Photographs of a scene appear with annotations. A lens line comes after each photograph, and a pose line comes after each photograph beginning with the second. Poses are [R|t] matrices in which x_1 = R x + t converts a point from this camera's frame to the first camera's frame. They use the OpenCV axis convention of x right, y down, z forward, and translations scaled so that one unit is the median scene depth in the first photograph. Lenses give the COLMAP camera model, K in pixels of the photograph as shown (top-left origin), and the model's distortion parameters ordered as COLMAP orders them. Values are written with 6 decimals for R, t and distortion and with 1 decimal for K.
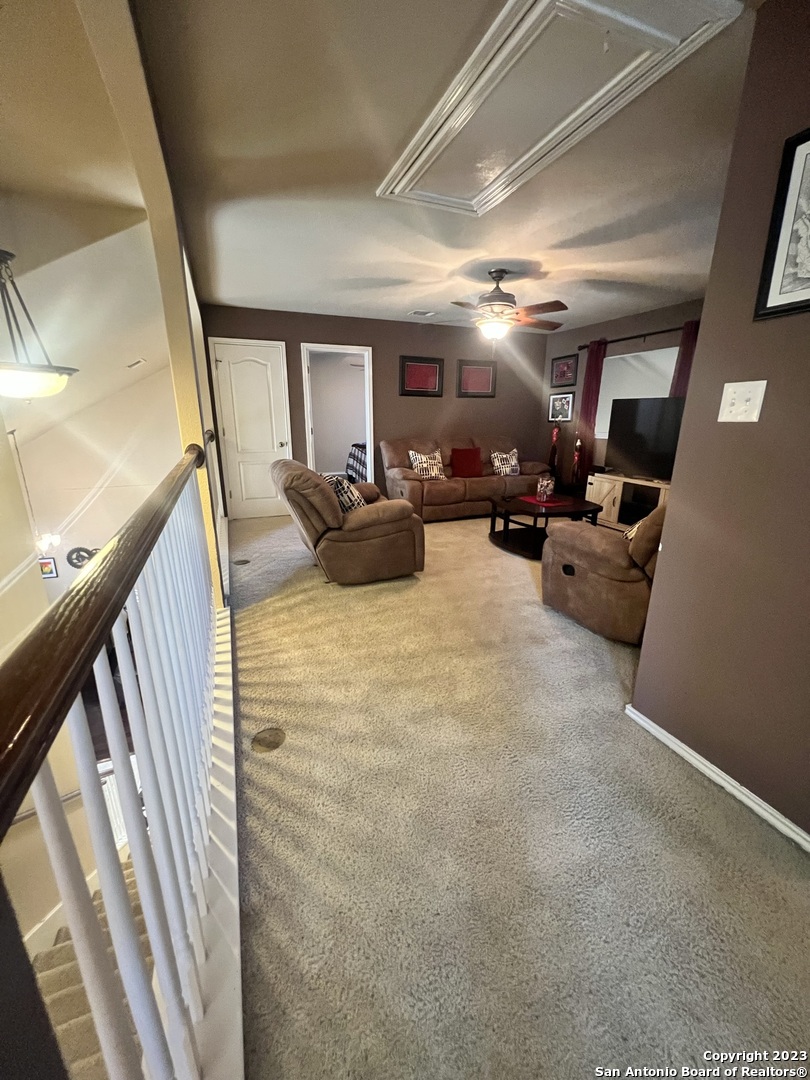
lens RADIAL K [[429.9, 0, 406.9], [0, 429.9, 534.8], [0, 0, 1]] dist [-0.000129, -0.000072]
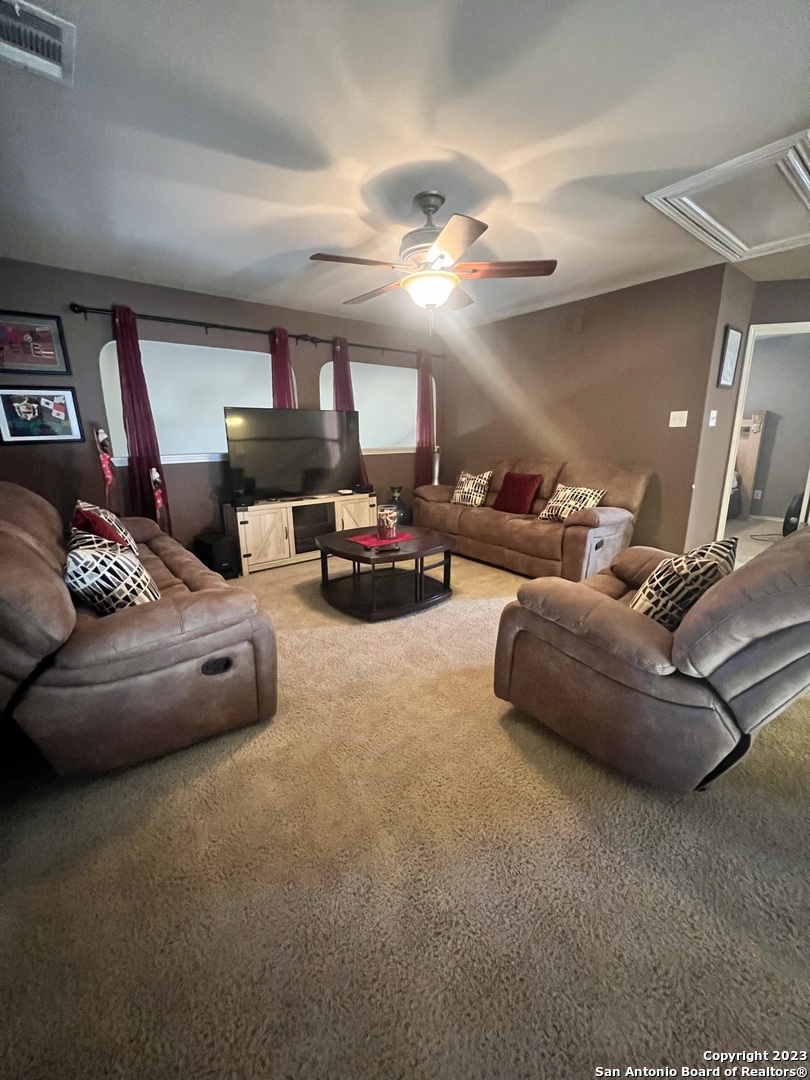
lens RADIAL K [[429.9, 0, 401.9], [0, 429.9, 545.5], [0, 0, 1]] dist [-0.000129, -0.000072]
pose [[-0.278016, -0.260241, 0.924652, -0.347553], [0.258469, 0.906832, 0.332940, -0.267726], [-0.925149, 0.331556, -0.184849, 0.933328]]
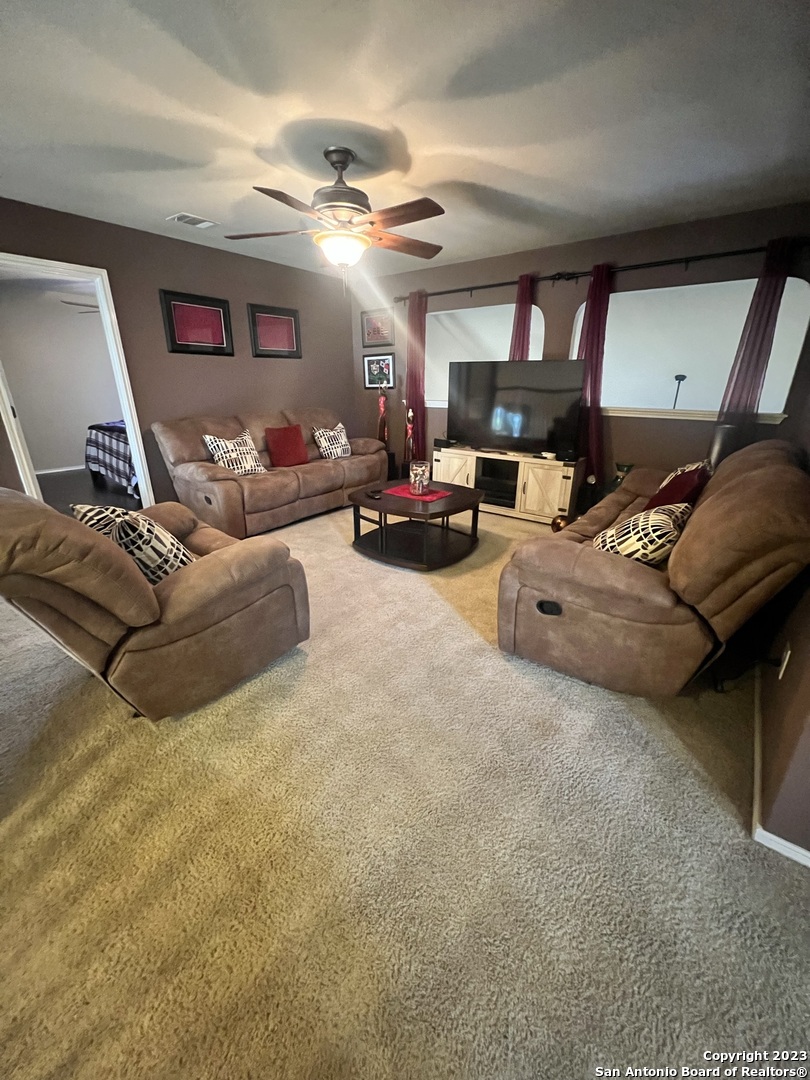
lens RADIAL K [[429.9, 0, 404.4], [0, 429.9, 537.0], [0, 0, 1]] dist [-0.000129, -0.000072]
pose [[0.865846, -0.176323, 0.468211, -0.074390], [0.138426, 0.983734, 0.114477, -0.077301], [-0.480780, -0.034307, 0.876170, 0.263067]]
